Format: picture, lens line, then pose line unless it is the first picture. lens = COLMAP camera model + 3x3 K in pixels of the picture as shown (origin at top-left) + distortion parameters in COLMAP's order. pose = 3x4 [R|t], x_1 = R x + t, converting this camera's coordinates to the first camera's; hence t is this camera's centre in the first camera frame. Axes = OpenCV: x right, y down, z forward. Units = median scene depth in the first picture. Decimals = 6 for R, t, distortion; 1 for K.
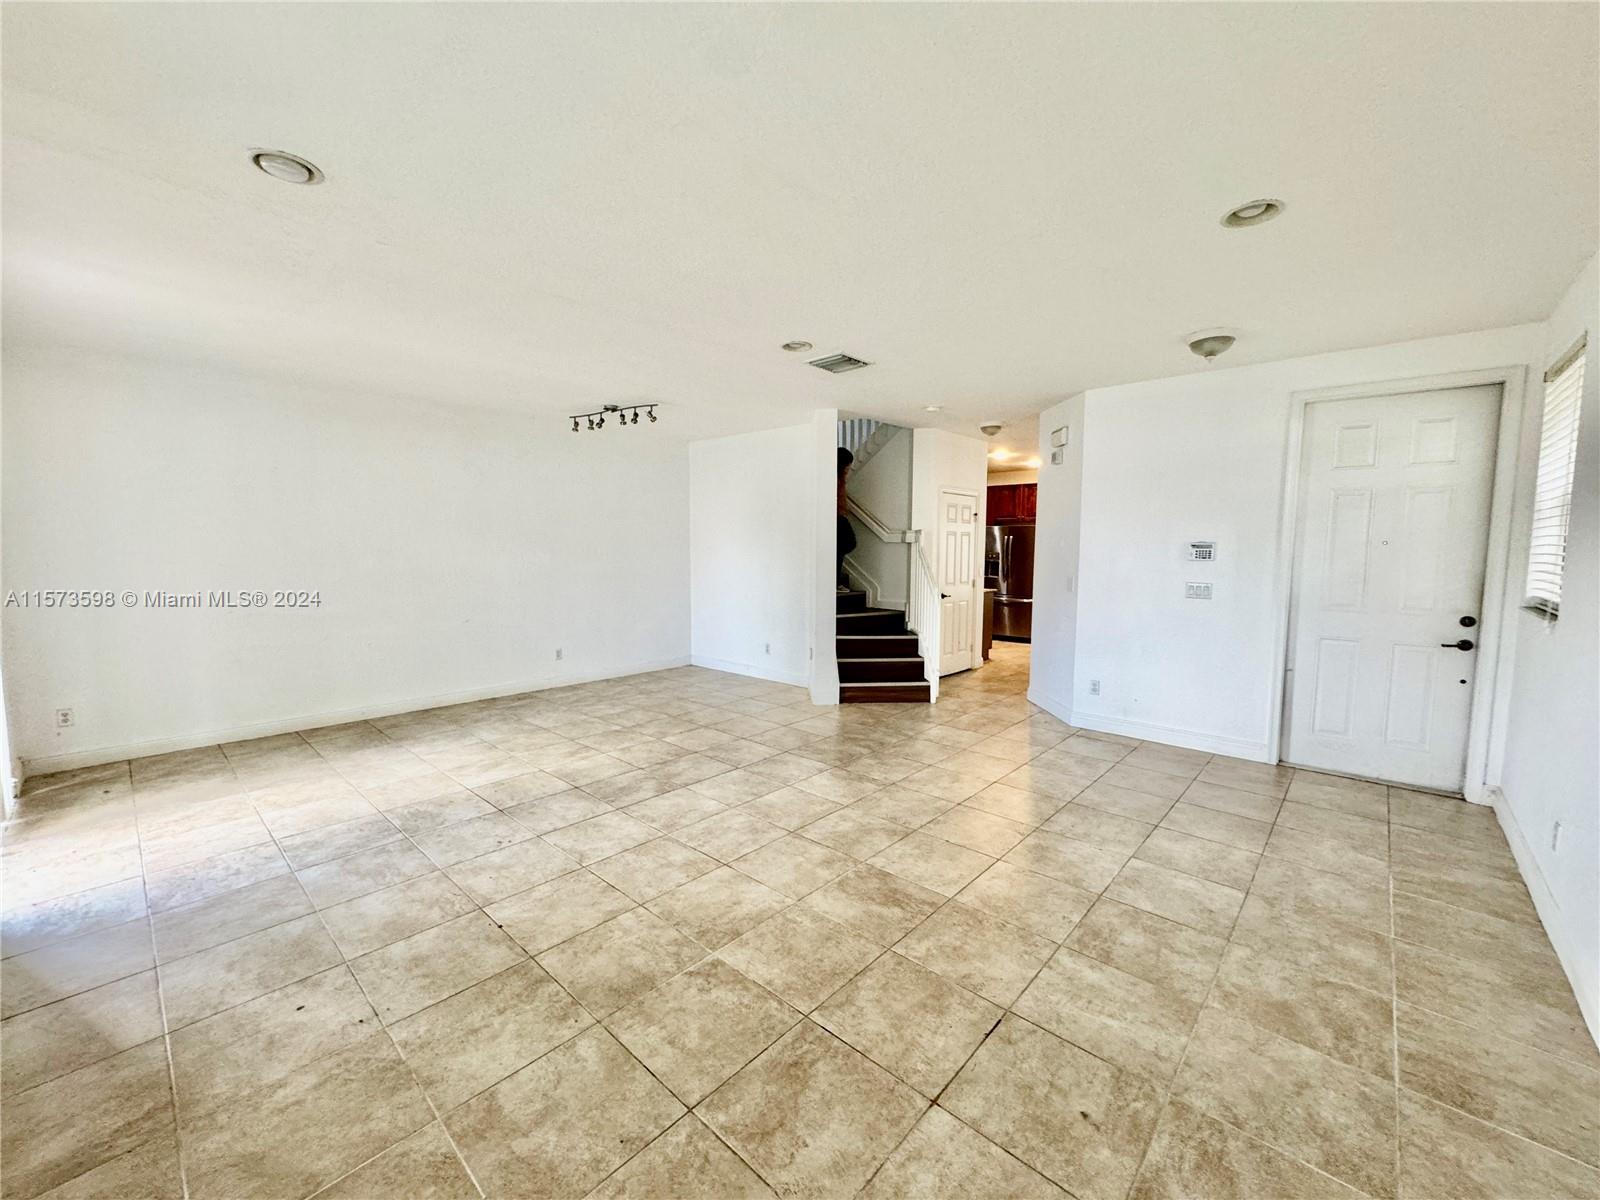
lens RADIAL K [[636.5, 0, 799.4], [0, 636.5, 602.1], [0, 0, 1]] dist [0.000266, 0.000070]
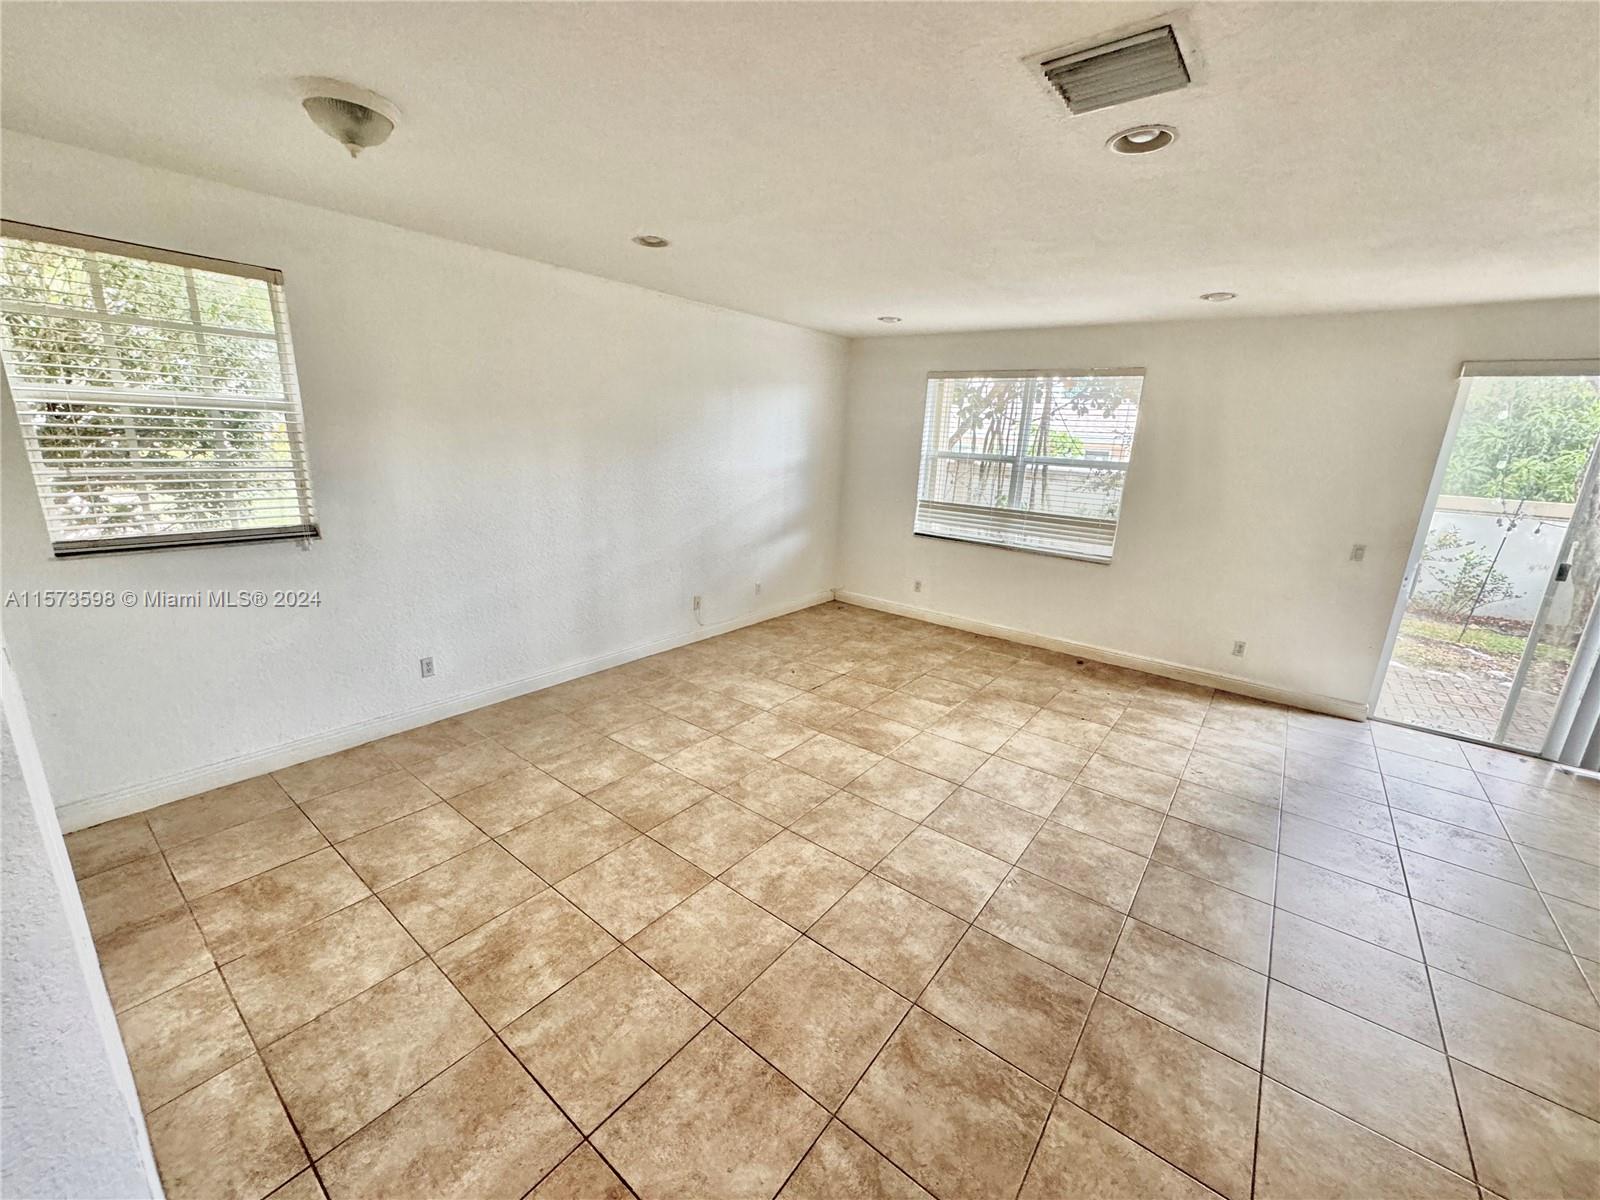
lens RADIAL K [[636.5, 0, 798.3], [0, 636.5, 600.5], [0, 0, 1]] dist [0.000266, 0.000070]
pose [[-0.995836, -0.027860, -0.086799, 0.419728], [-0.055864, 0.938925, 0.339558, -0.308339], [0.072038, 0.342993, -0.936572, 2.221926]]
